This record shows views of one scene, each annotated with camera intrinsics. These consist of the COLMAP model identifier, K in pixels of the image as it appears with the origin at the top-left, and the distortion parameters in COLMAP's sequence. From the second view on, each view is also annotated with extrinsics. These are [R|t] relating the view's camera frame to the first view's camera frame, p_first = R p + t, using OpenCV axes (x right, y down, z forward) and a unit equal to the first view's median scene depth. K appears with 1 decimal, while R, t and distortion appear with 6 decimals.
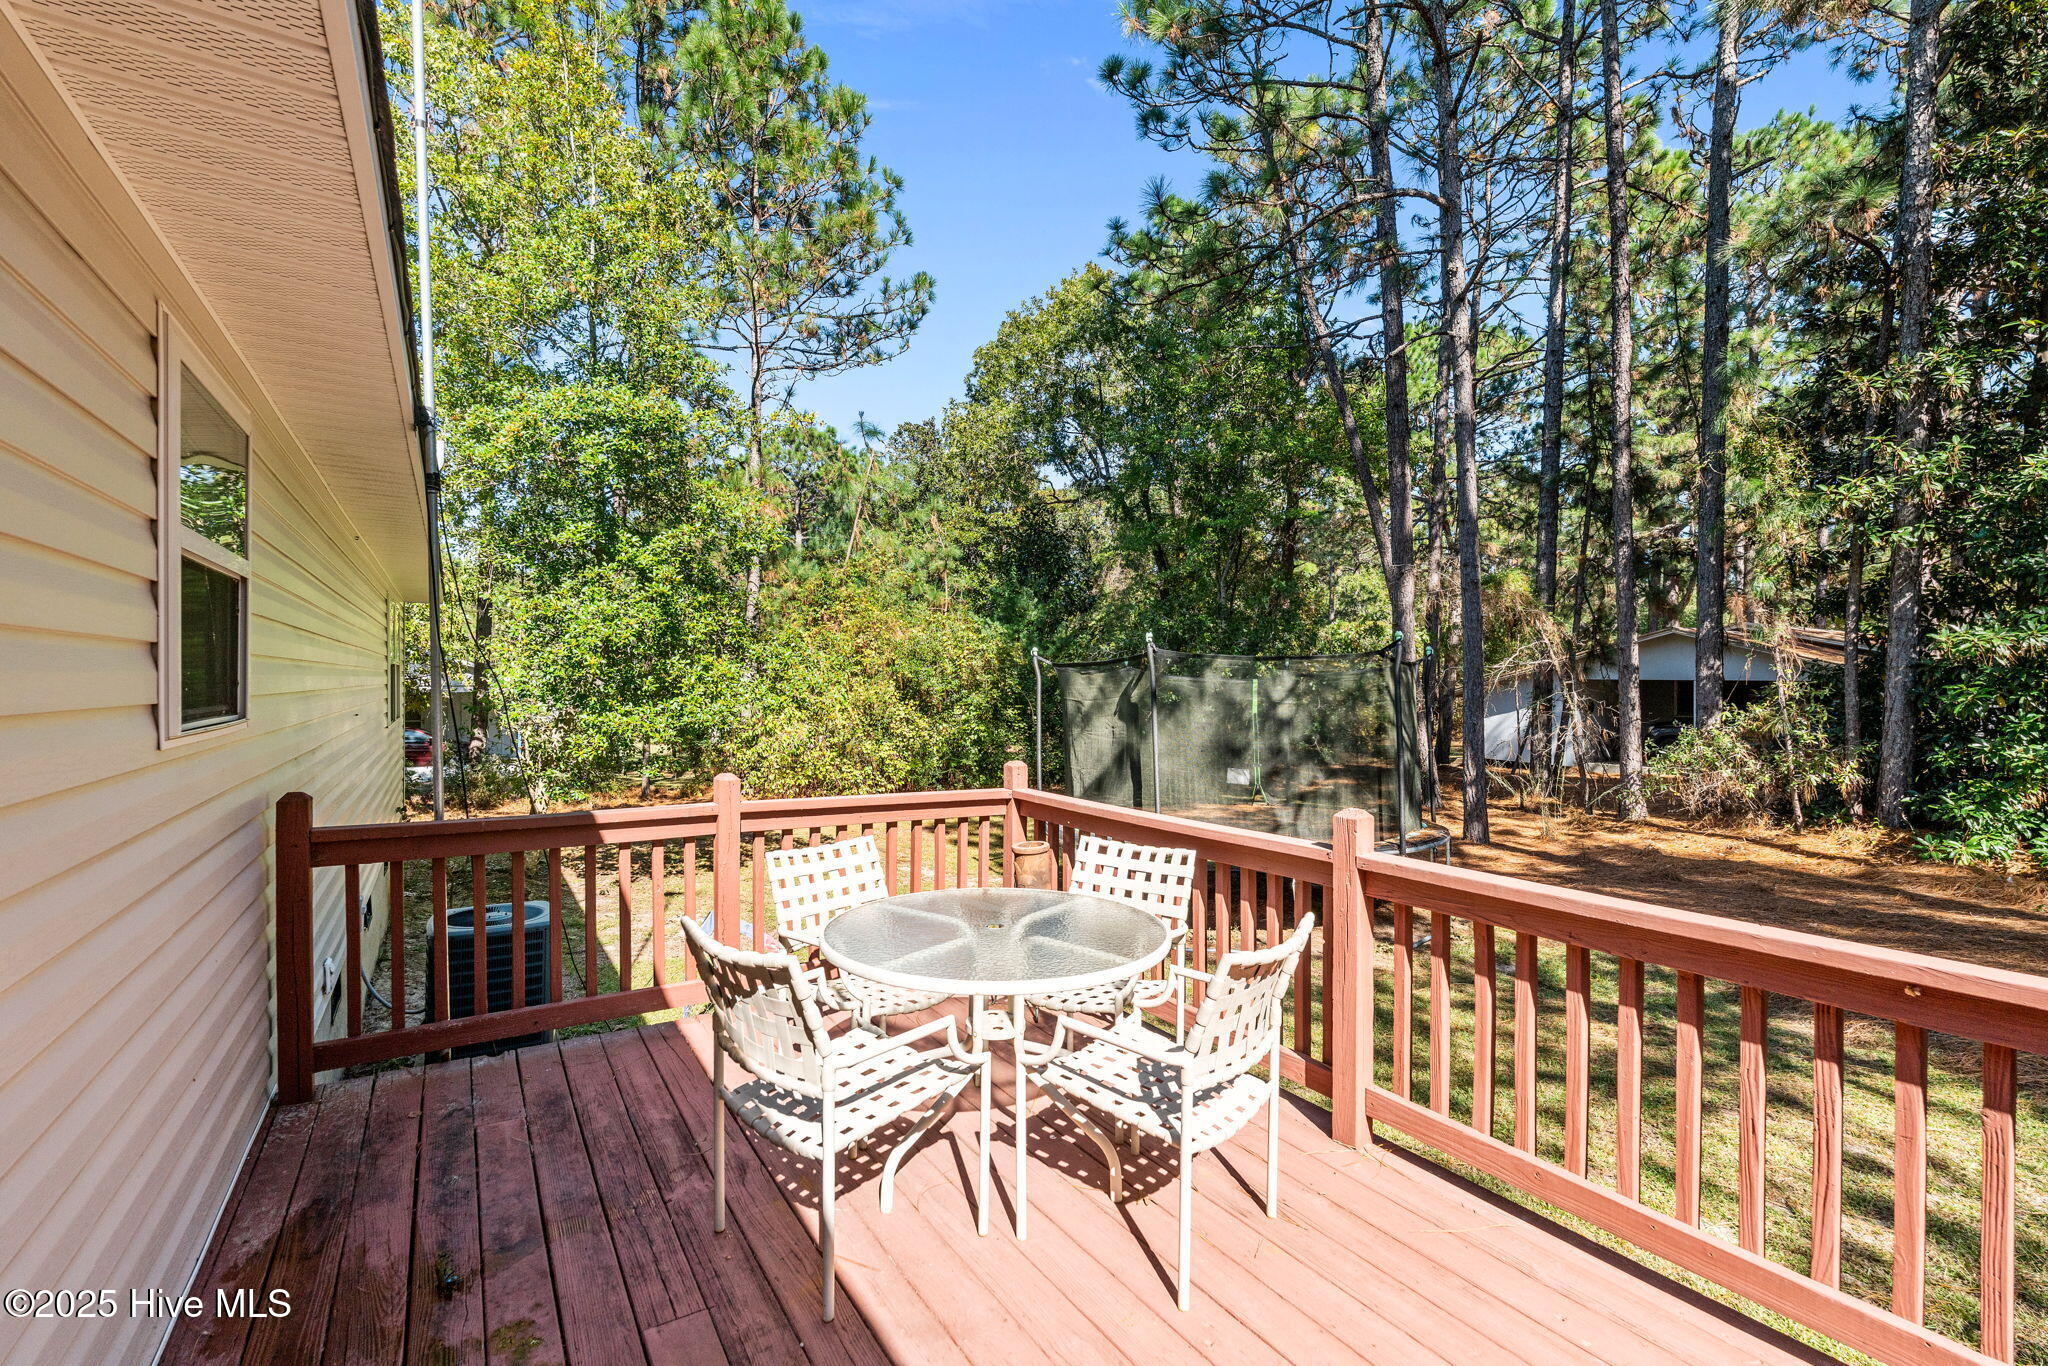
lens RADIAL K [[915.7, 0, 1001.3], [0, 915.7, 689.8], [0, 0, 1]] dist [-0.009305, -0.000141]
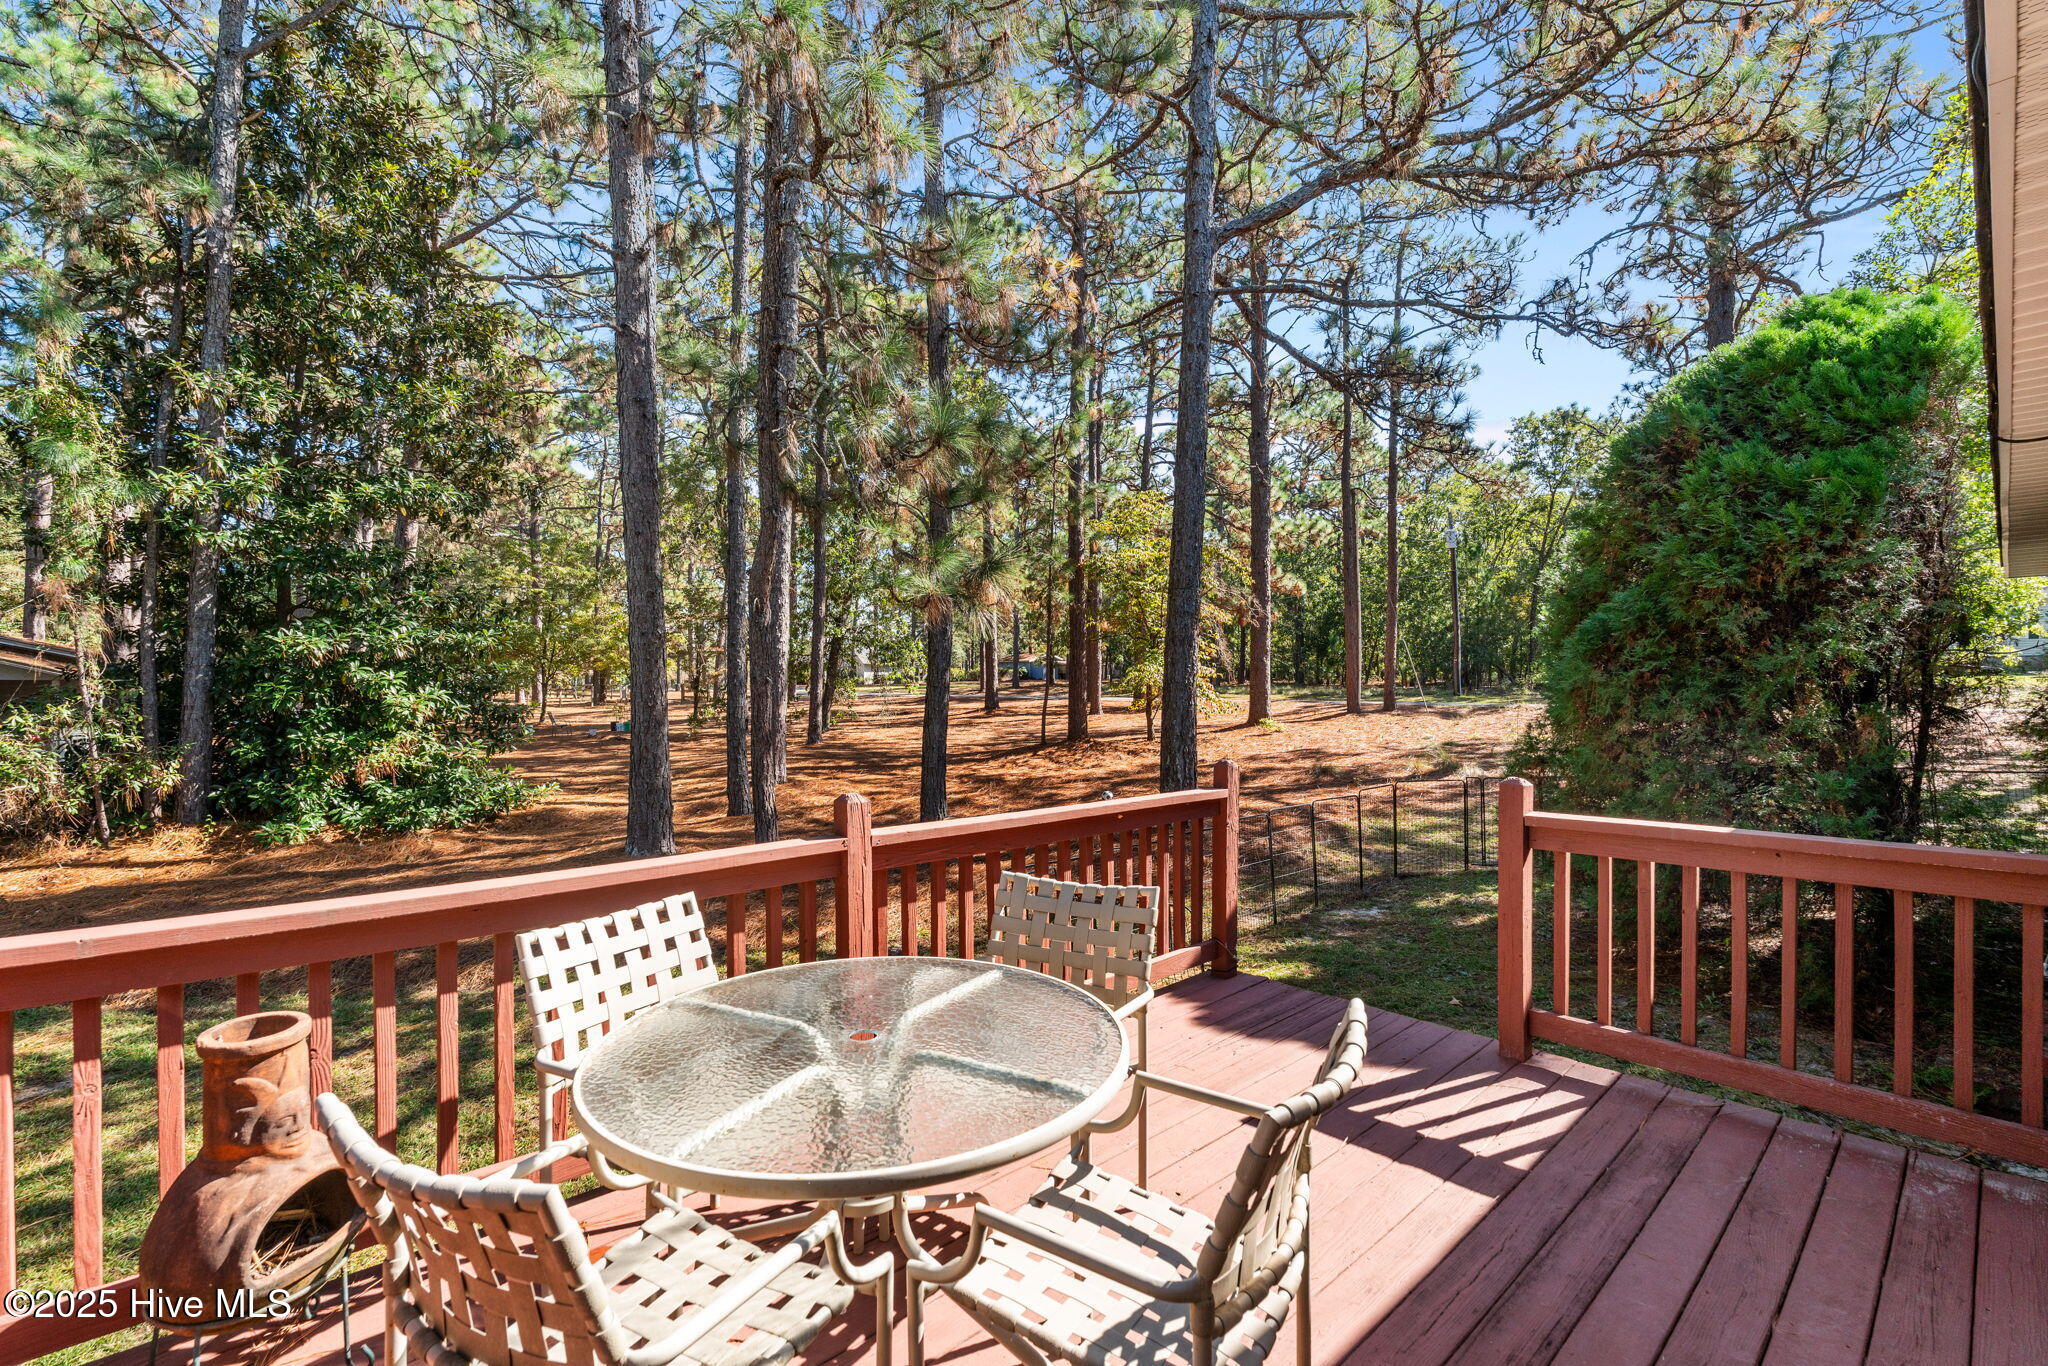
lens RADIAL K [[912.9, 0, 1024.0], [0, 912.9, 683.0], [0, 0, 1]] dist [-0.001207, -0.000216]
pose [[-0.176877, -0.001792, 0.984231, -0.310695], [0.011387, 0.999928, 0.003867, 0.001783], [-0.984167, 0.011891, -0.176843, 0.461411]]
